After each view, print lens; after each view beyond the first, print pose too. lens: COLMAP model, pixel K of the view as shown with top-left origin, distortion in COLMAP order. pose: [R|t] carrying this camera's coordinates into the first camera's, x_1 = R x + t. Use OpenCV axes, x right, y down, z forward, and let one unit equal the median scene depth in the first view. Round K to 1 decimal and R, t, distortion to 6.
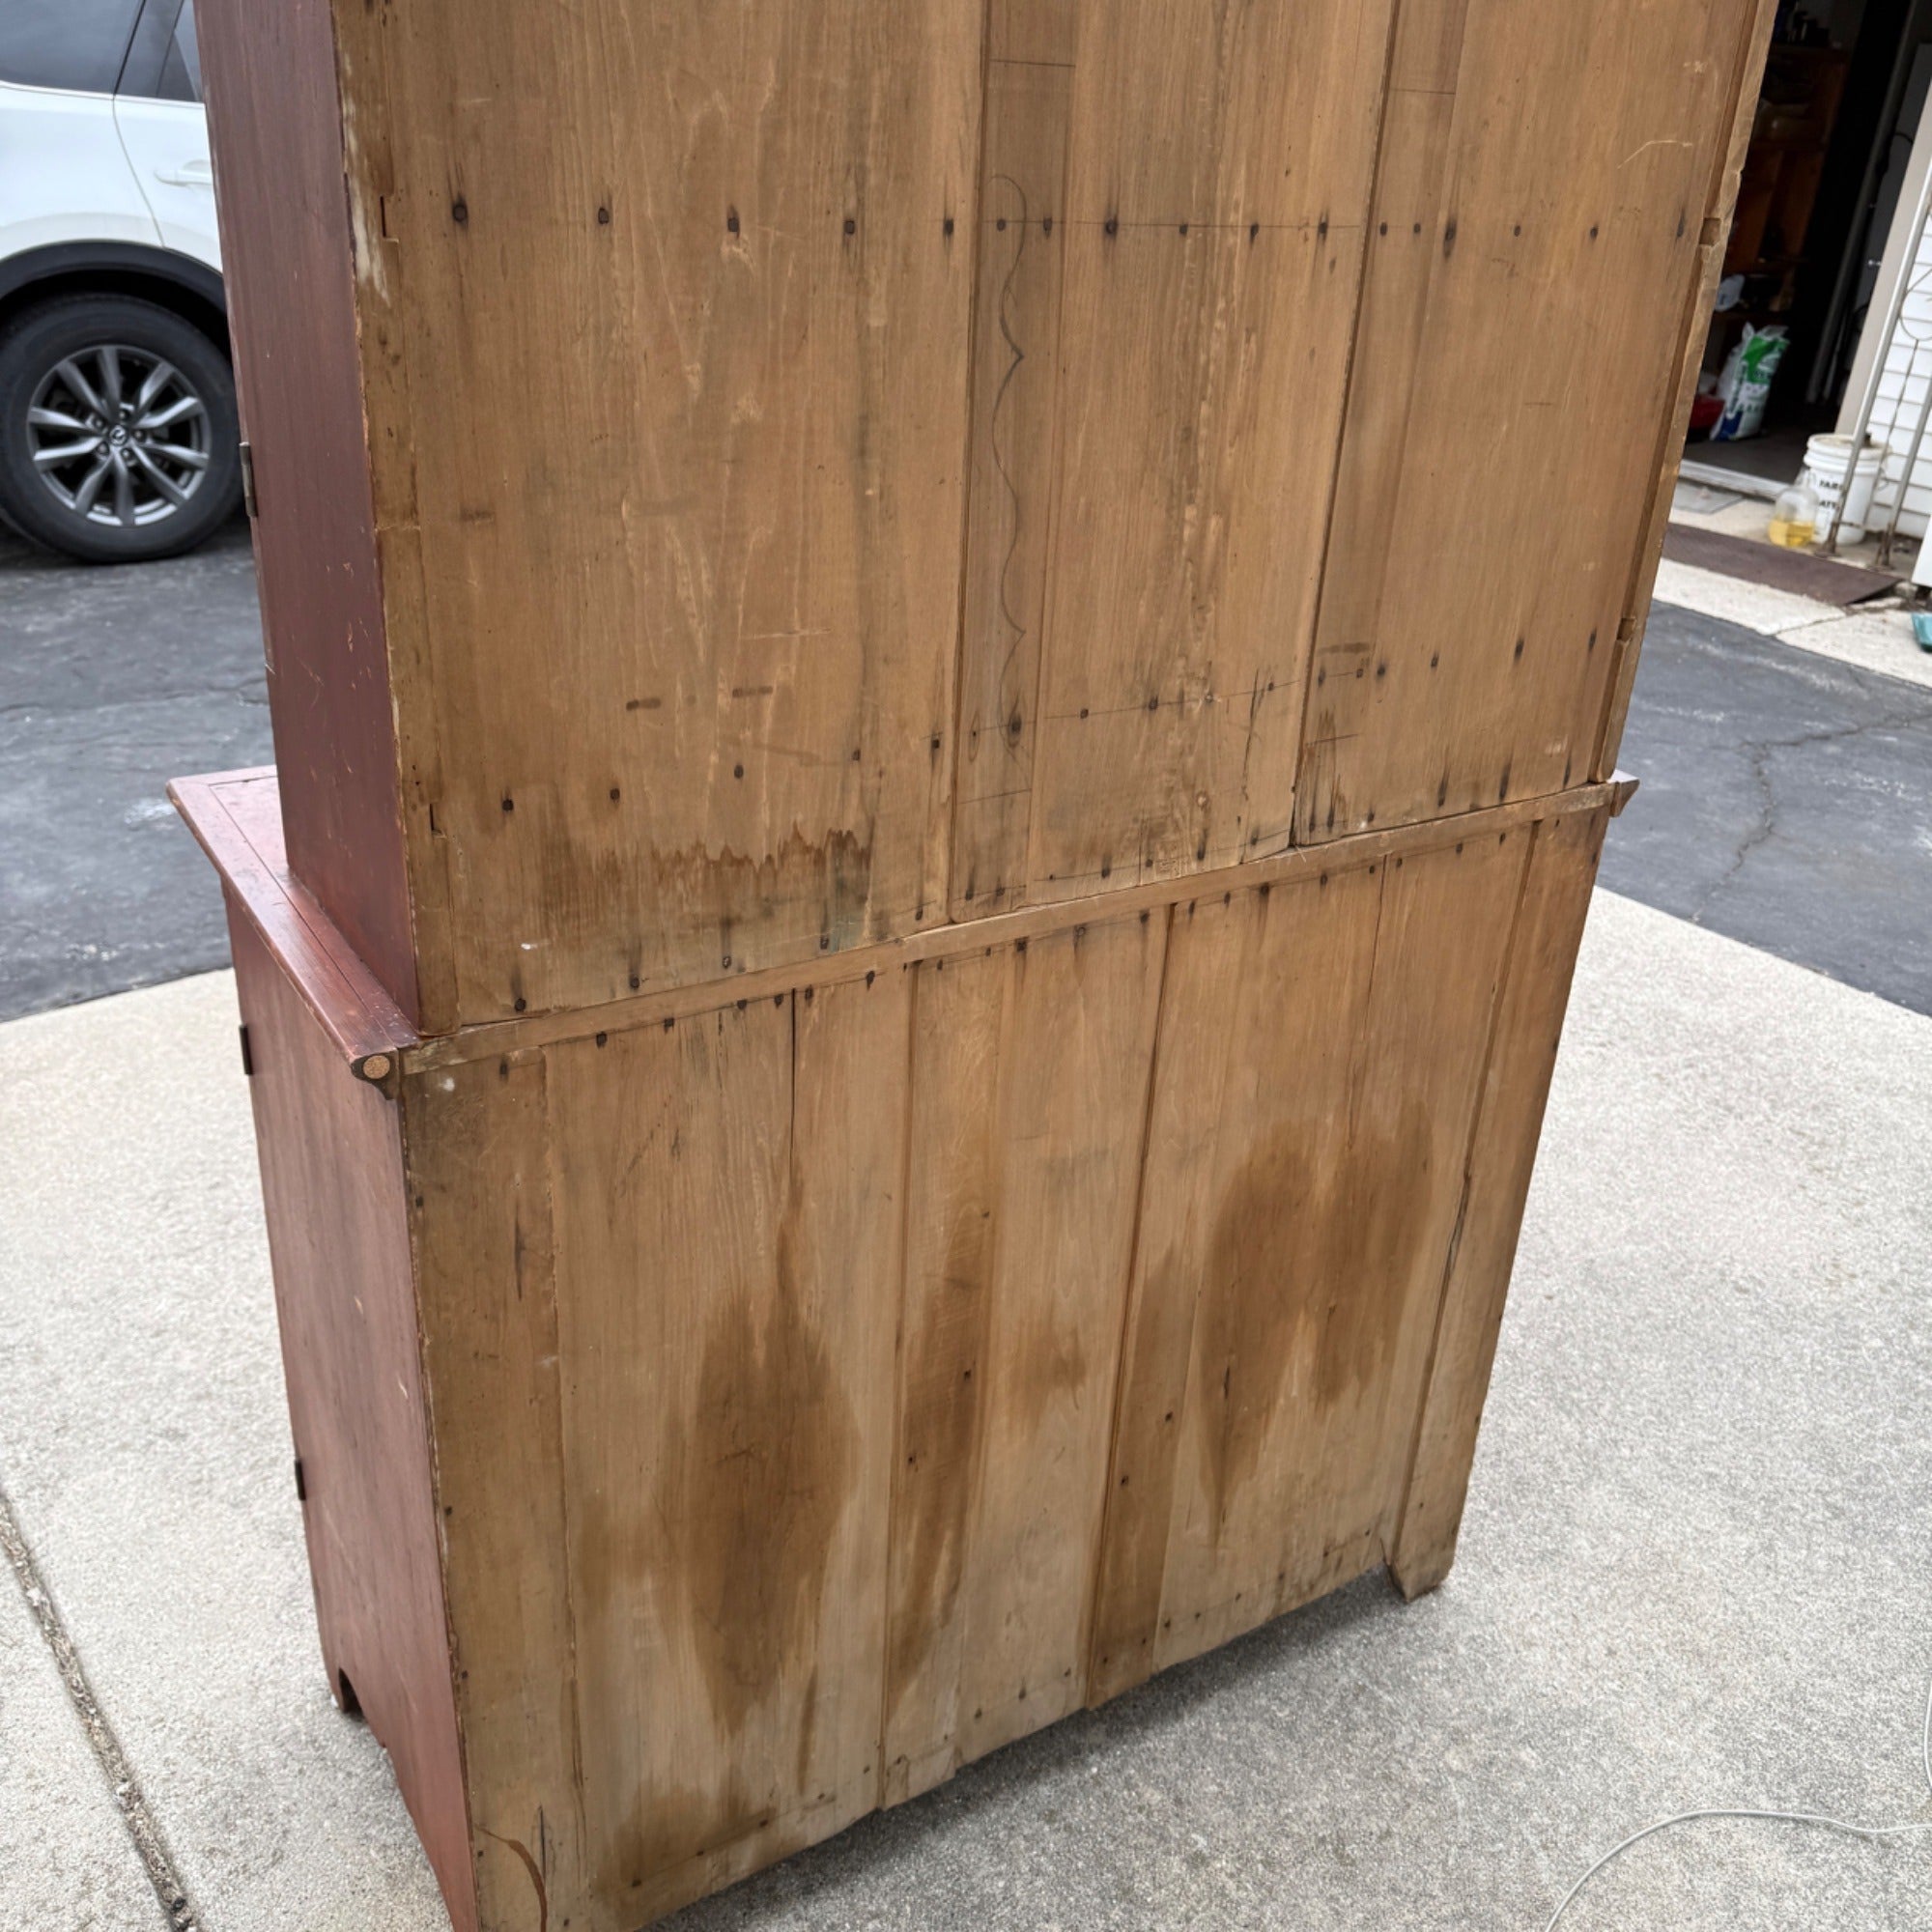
lens RADIAL K [[1890.6, 0, 964.2], [0, 1890.6, 909.3], [0, 0, 1]] dist [-0.047792, 0.058001]
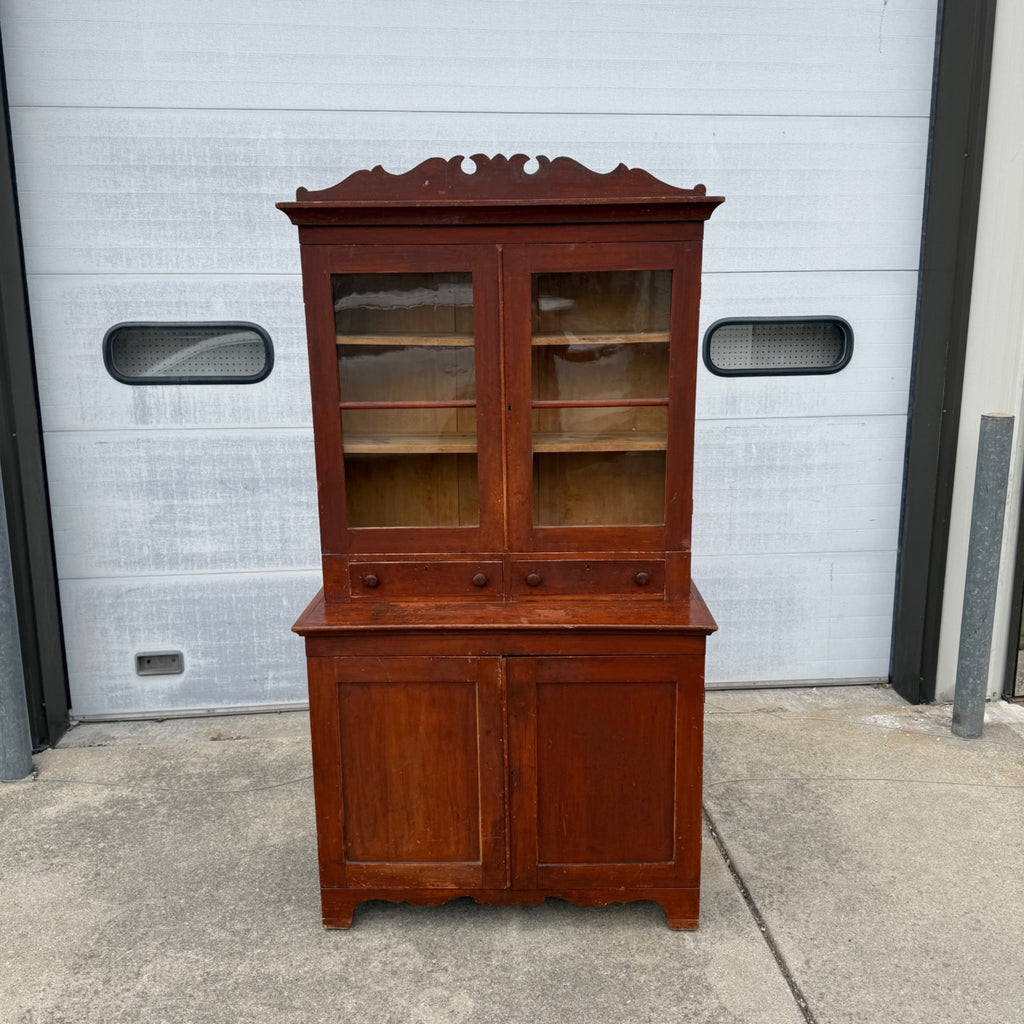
lens RADIAL K [[955.7, 0, 518.2], [0, 955.7, 511.6], [0, 0, 1]] dist [0.148428, -0.293453]
pose [[-0.834438, -0.172388, 0.523446, -0.815553], [0.193159, 0.798080, 0.570752, -1.063175], [-0.516142, 0.577366, -0.632650, 1.790439]]
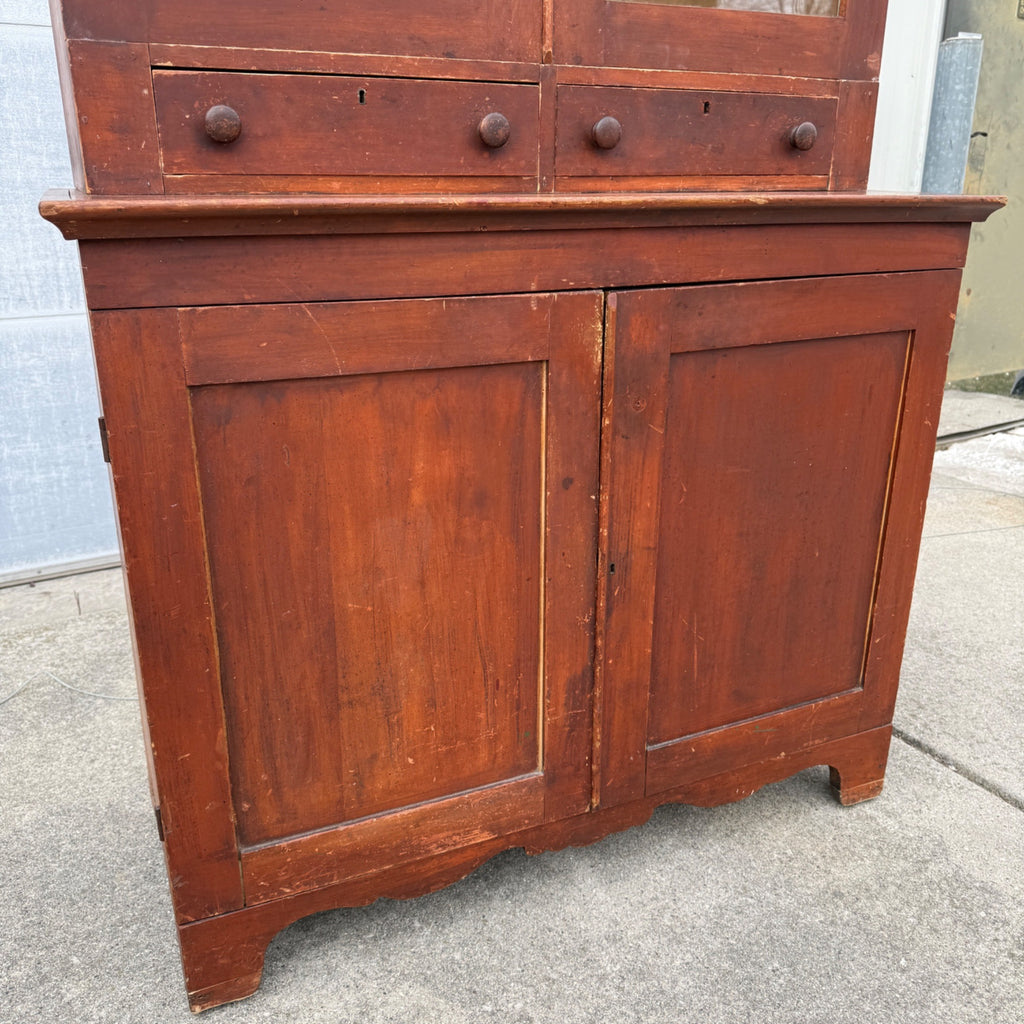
lens RADIAL K [[960.9, 0, 510.6], [0, 960.9, 518.1], [0, 0, 1]] dist [0.142348, -0.273021]
pose [[-0.987567, -0.107685, 0.114520, -0.095372], [0.003573, 0.712949, 0.701207, -0.383357], [-0.157156, 0.692898, -0.703700, 1.543991]]
